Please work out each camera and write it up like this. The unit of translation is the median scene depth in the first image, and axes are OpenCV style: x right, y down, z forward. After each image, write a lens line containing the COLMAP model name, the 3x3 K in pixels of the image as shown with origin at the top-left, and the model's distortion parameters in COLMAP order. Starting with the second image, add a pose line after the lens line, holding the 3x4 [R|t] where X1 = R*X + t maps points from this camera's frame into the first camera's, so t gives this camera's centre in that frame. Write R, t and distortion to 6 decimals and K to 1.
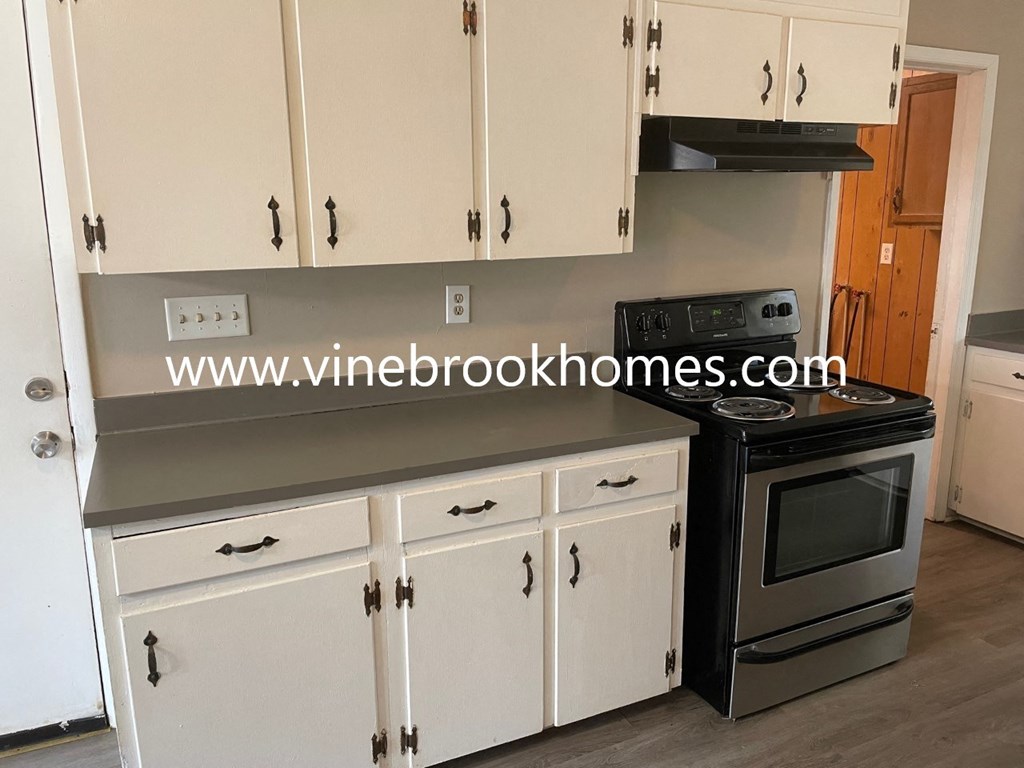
lens RADIAL K [[776.3, 0, 512.7], [0, 776.3, 382.2], [0, 0, 1]] dist [-0.010763, -0.005243]
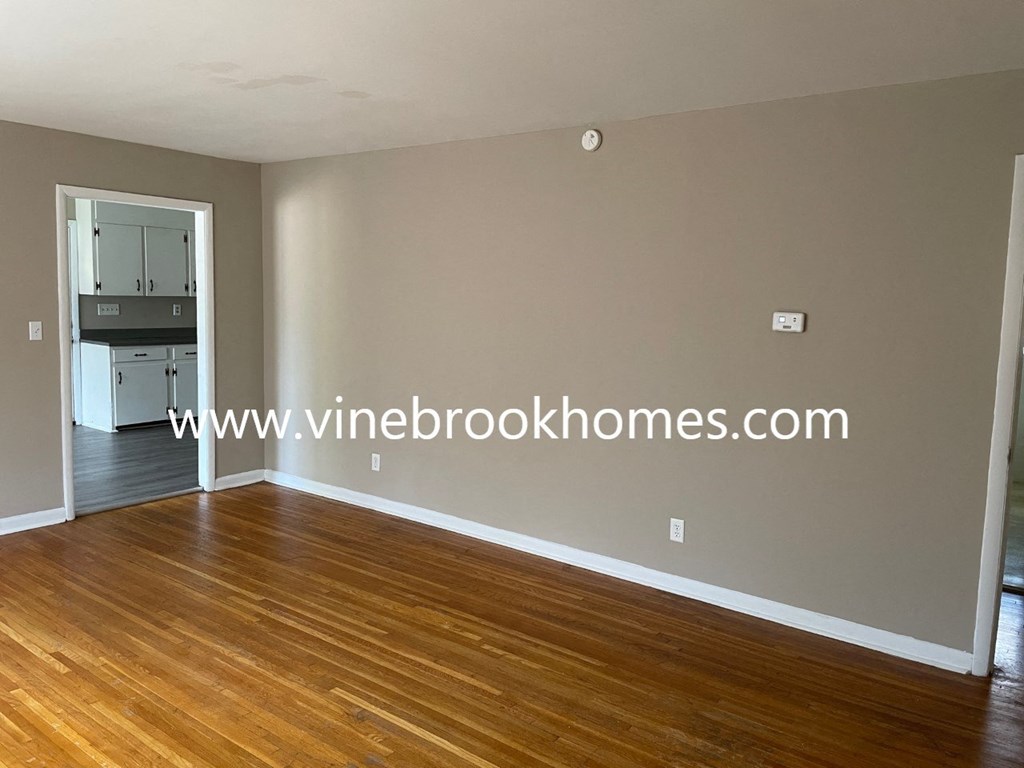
lens RADIAL K [[776.3, 0, 512.0], [0, 776.3, 381.4], [0, 0, 1]] dist [-0.010763, -0.005243]
pose [[0.880962, -0.023625, 0.472596, -0.512526], [0.073693, 0.993416, -0.087710, 0.822283], [-0.467412, 0.112097, 0.876904, -3.532159]]
